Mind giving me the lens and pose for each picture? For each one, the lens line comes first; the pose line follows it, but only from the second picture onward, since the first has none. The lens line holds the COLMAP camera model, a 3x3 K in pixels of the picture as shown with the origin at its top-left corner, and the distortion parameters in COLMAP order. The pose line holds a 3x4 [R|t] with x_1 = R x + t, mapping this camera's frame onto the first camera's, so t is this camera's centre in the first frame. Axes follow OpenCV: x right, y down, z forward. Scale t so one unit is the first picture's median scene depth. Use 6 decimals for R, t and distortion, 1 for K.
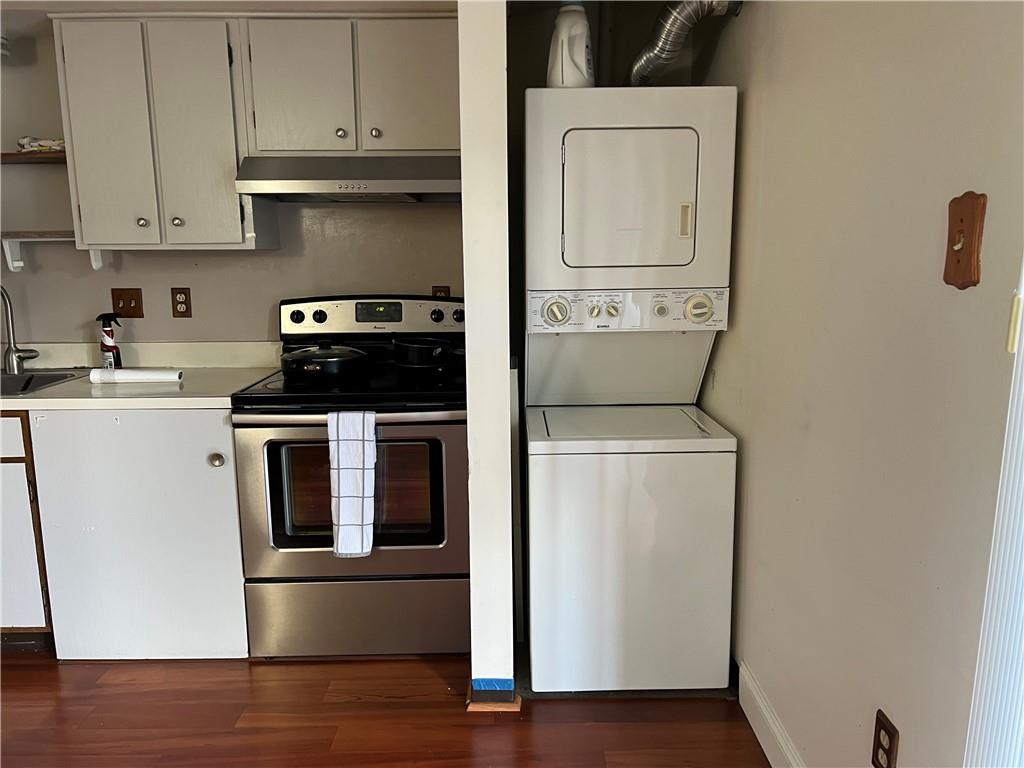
lens RADIAL K [[762.2, 0, 515.6], [0, 762.2, 383.9], [0, 0, 1]] dist [0.051290, -0.055205]
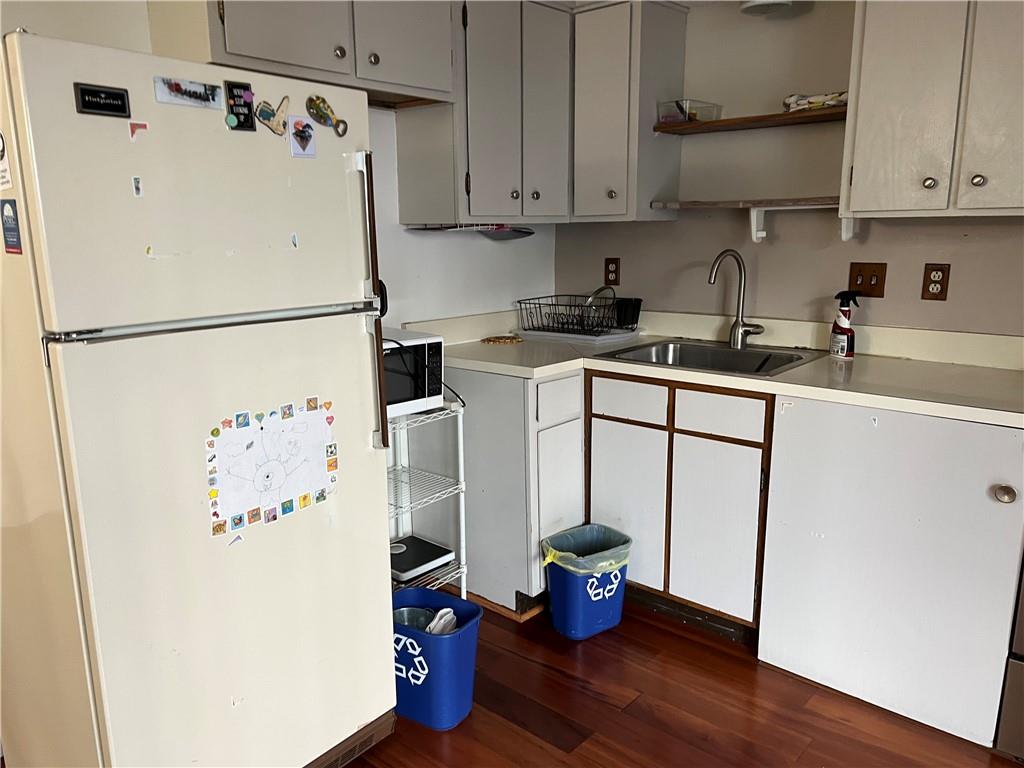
lens RADIAL K [[762.2, 0, 505.1], [0, 762.2, 384.5], [0, 0, 1]] dist [0.051290, -0.055205]
pose [[0.742729, 0.135763, -0.655684, -0.230687], [-0.110236, 0.990660, 0.080253, -0.013123], [0.660456, 0.012674, 0.750758, 0.083368]]
